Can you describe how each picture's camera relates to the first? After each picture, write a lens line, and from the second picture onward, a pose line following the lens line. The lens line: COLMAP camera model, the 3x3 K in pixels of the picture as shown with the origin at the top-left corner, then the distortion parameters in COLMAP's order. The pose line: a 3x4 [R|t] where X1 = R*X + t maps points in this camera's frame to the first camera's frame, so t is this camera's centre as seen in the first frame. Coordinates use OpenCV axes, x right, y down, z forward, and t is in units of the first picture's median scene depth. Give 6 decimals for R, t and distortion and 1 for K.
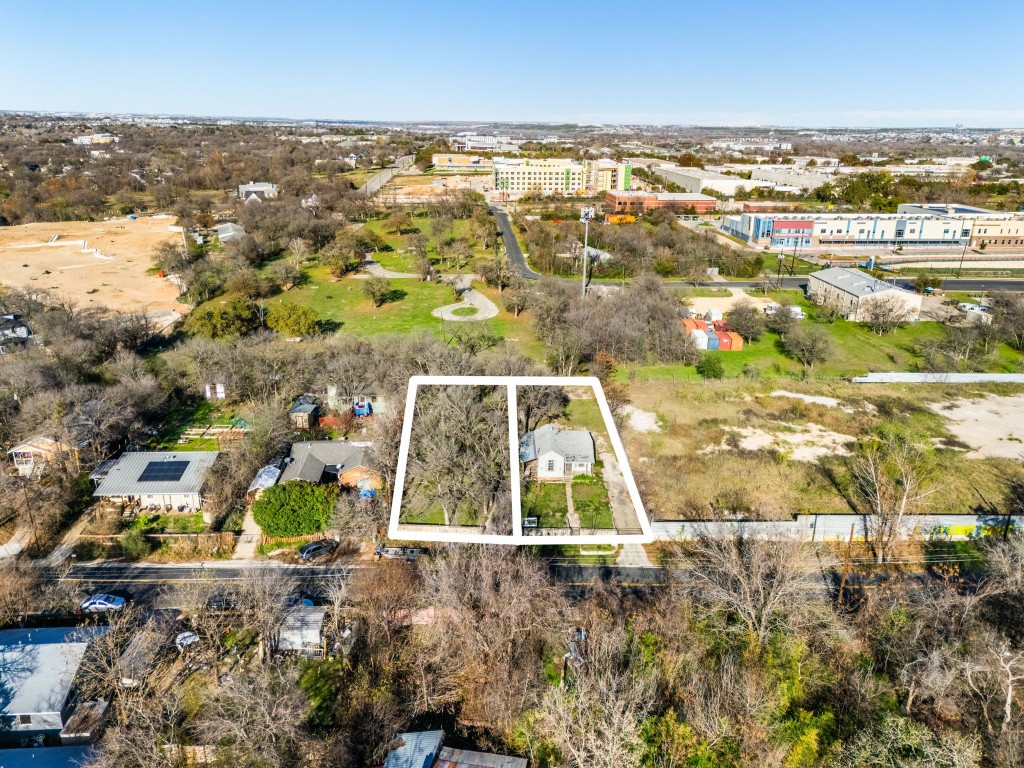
lens RADIAL K [[724.5, 0, 511.2], [0, 724.5, 386.8], [0, 0, 1]] dist [0.081580, -0.084835]
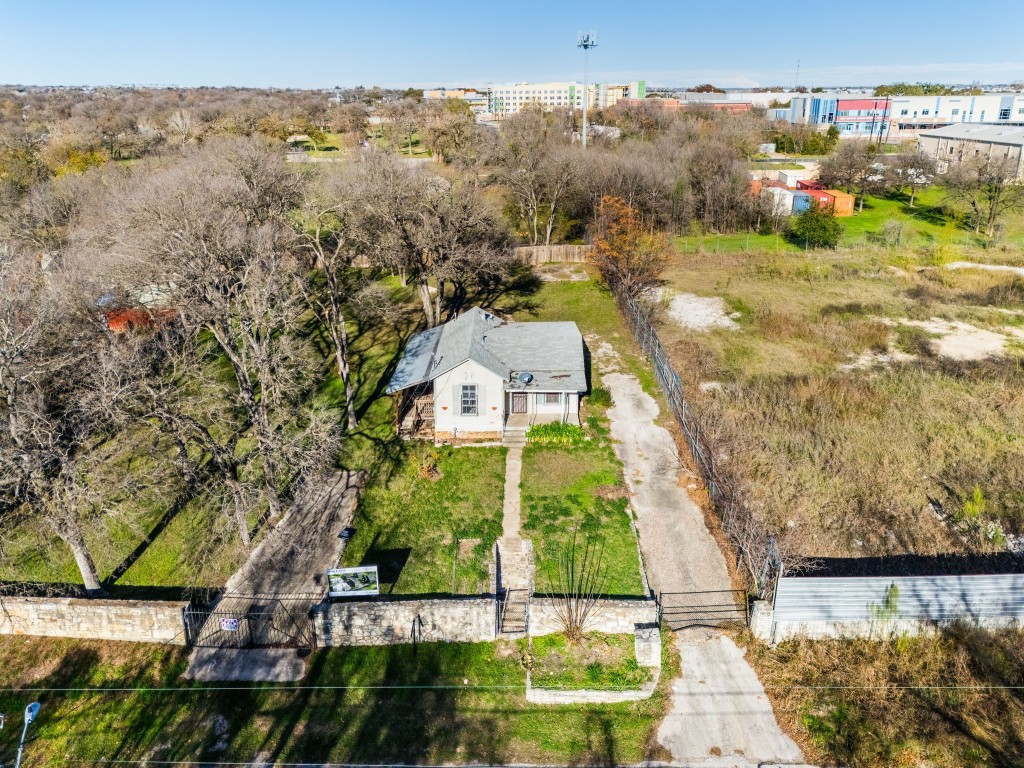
lens RADIAL K [[764.8, 0, 508.7], [0, 764.8, 385.7], [0, 0, 1]] dist [0.072284, -0.060000]
pose [[0.999830, -0.013675, -0.012370, 0.066902], [0.014259, 0.998721, 0.048501, 0.069086], [0.011691, -0.048669, 0.998747, 0.509665]]
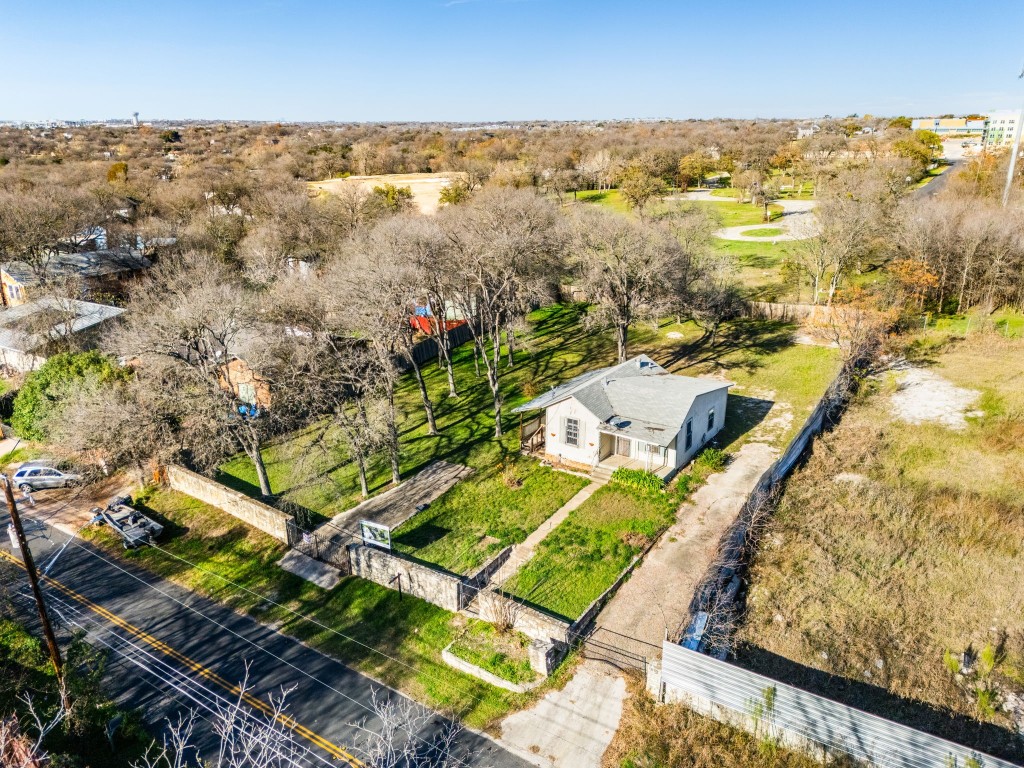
lens RADIAL K [[758.9, 0, 473.6], [0, 758.9, 382.8], [0, 0, 1]] dist [0.068875, -0.060507]
pose [[0.820868, 0.162781, -0.547429, 0.206125], [-0.158169, 0.985825, 0.055966, 0.053312], [0.548780, 0.040645, 0.834978, 0.494521]]
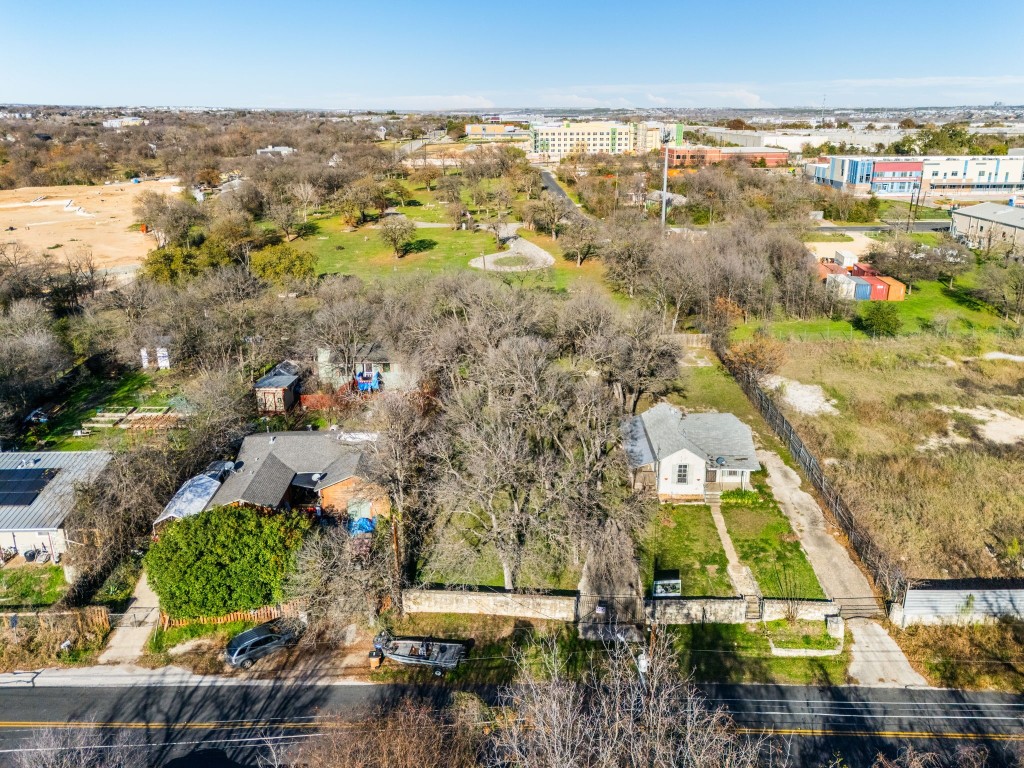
lens RADIAL K [[744.8, 0, 527.8], [0, 744.8, 396.4], [0, 0, 1]] dist [0.065068, -0.052540]
pose [[0.999614, -0.005471, -0.027239, -0.043104], [0.006428, 0.999361, 0.035174, 0.021087], [0.027029, -0.035336, 0.999010, 0.338212]]
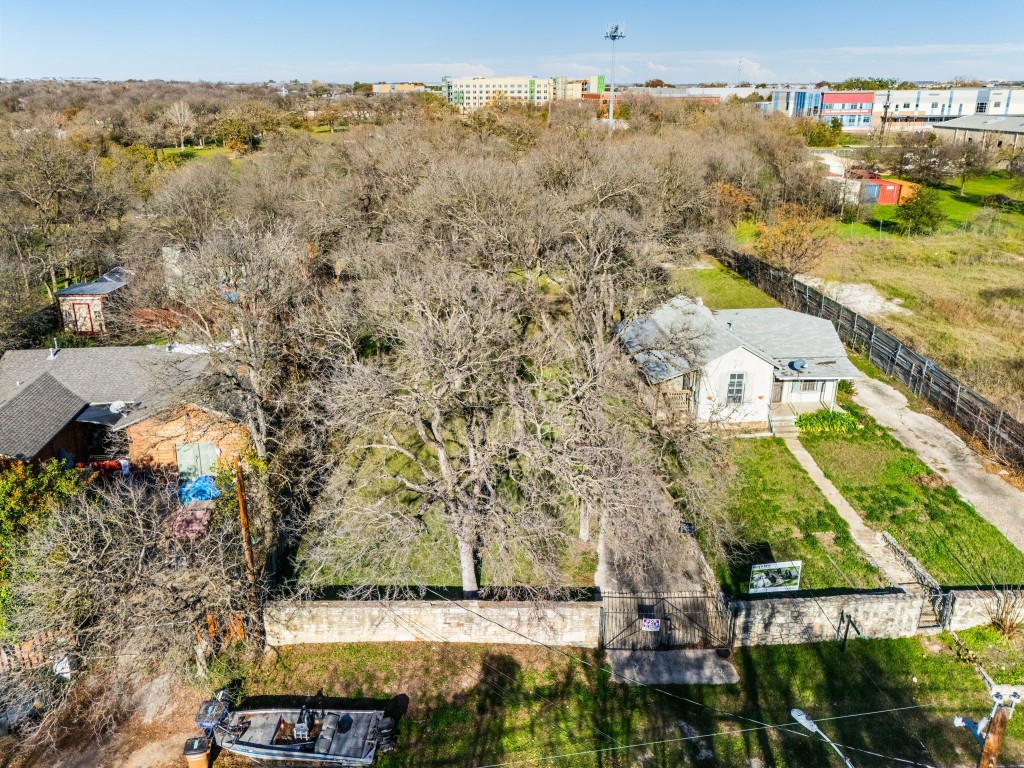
lens RADIAL K [[770.7, 0, 499.7], [0, 770.7, 380.3], [0, 0, 1]] dist [0.067374, -0.055022]
pose [[0.998666, -0.031447, 0.040943, -0.063762], [0.029497, 0.998441, 0.047387, 0.069110], [-0.042370, -0.046116, 0.998037, 0.520287]]
